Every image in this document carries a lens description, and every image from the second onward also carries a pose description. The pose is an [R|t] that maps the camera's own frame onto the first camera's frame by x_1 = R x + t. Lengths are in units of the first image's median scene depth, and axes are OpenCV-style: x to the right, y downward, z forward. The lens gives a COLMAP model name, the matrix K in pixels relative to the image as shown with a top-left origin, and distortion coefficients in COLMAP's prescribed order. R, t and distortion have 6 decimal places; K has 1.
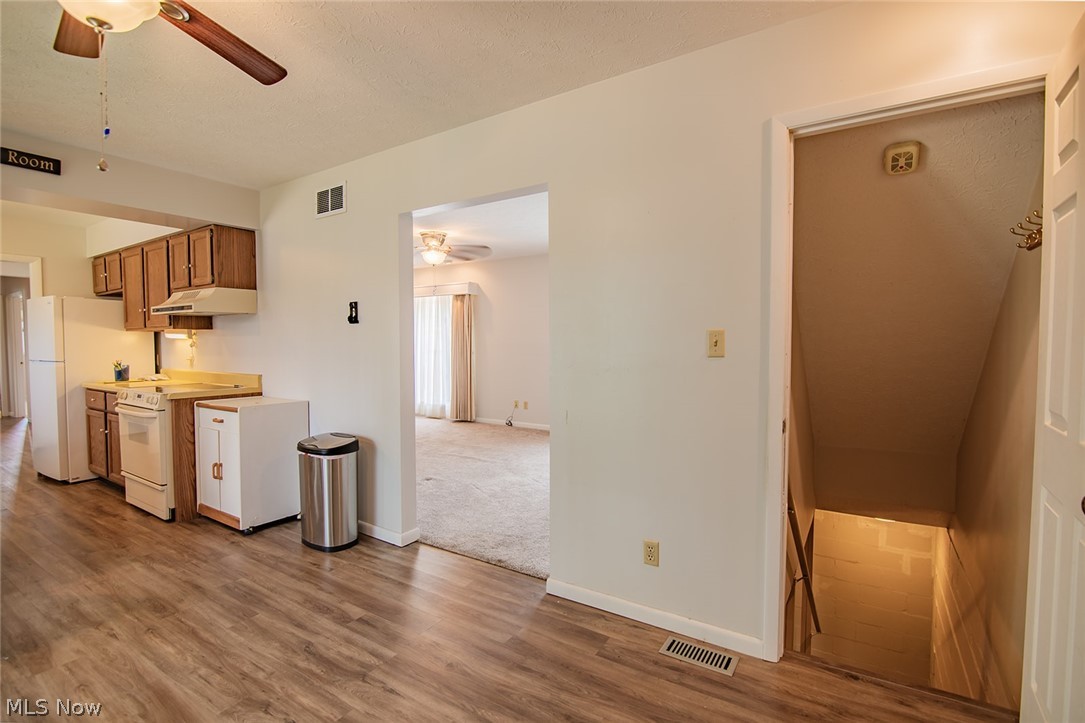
lens RADIAL K [[498.2, 0, 546.0], [0, 498.2, 362.9], [0, 0, 1]] dist [-0.015076, -0.000502]
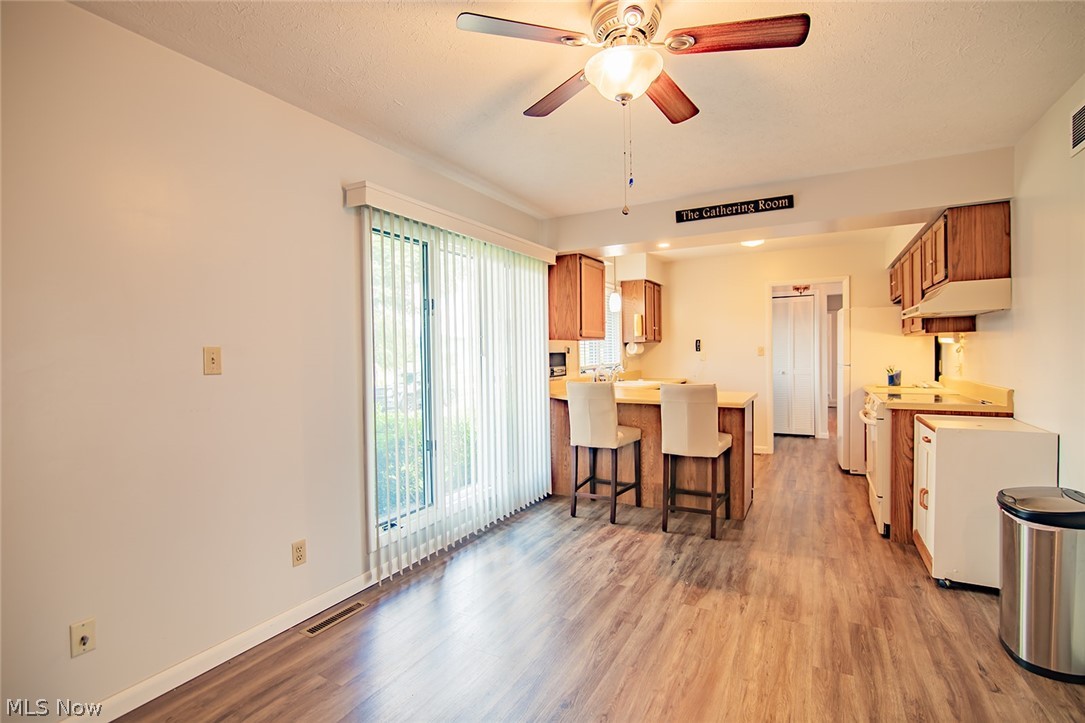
lens RADIAL K [[498.2, 0, 546.0], [0, 498.2, 362.9], [0, 0, 1]] dist [-0.015076, -0.000502]
pose [[0.074643, 0.020010, -0.997010, 0.148558], [-0.026743, 0.999479, 0.018058, -0.014858], [0.996852, 0.025315, 0.075139, 0.308467]]
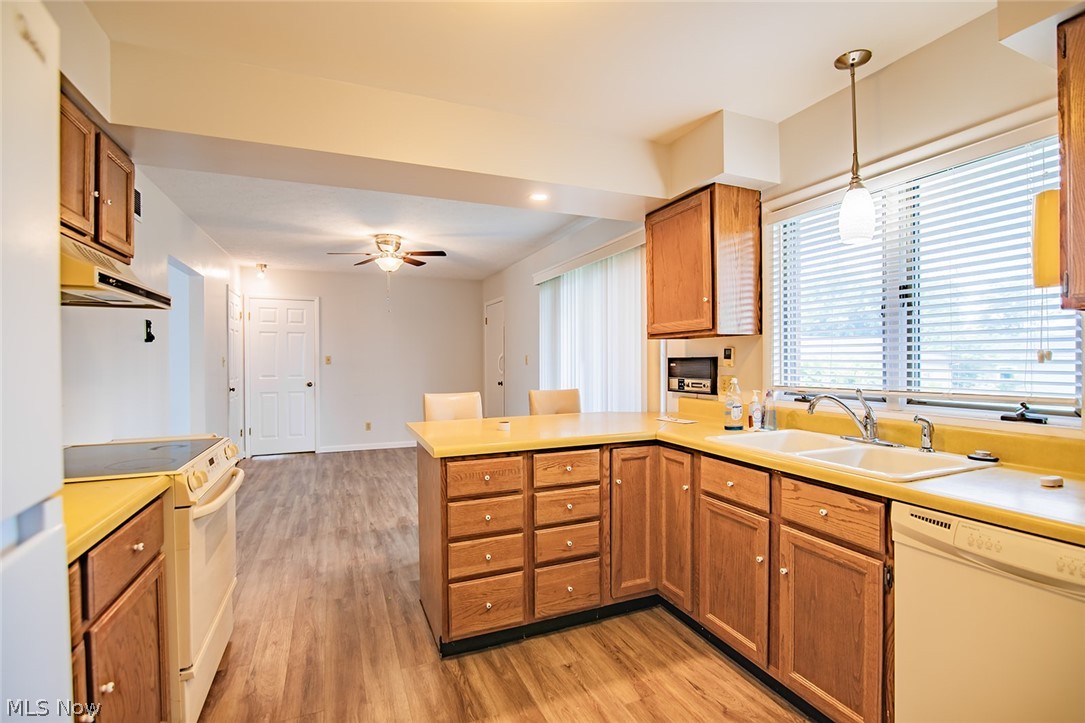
lens RADIAL K [[498.2, 0, 546.0], [0, 498.2, 362.9], [0, 0, 1]] dist [-0.015076, -0.000502]
pose [[-0.826393, 0.002346, 0.563088, -1.684002], [0.030435, 0.998716, 0.040506, -0.058182], [-0.562270, 0.050612, -0.825403, 1.458404]]
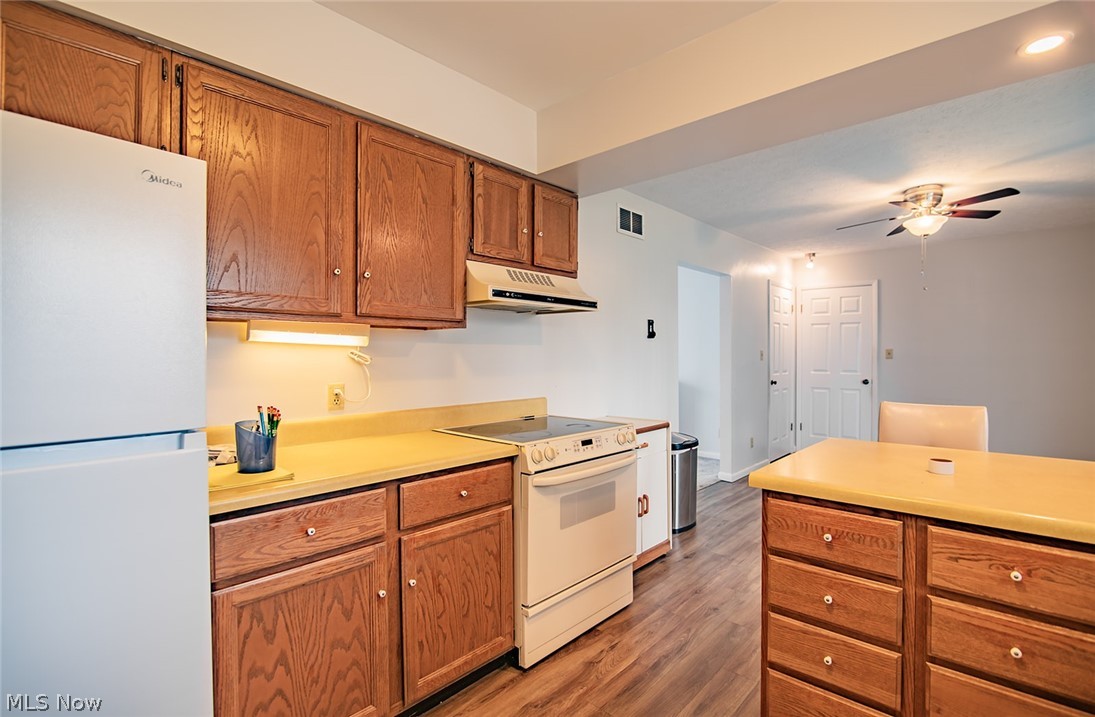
lens RADIAL K [[509.4, 0, 546.9], [0, 509.4, 355.6], [0, 0, 1]] dist [-0.017820, 0.000166]
pose [[0.175263, -0.000251, 0.984522, -1.715476], [0.040694, 0.999147, -0.006989, -0.043166], [-0.983680, 0.041289, 0.175124, 1.106152]]
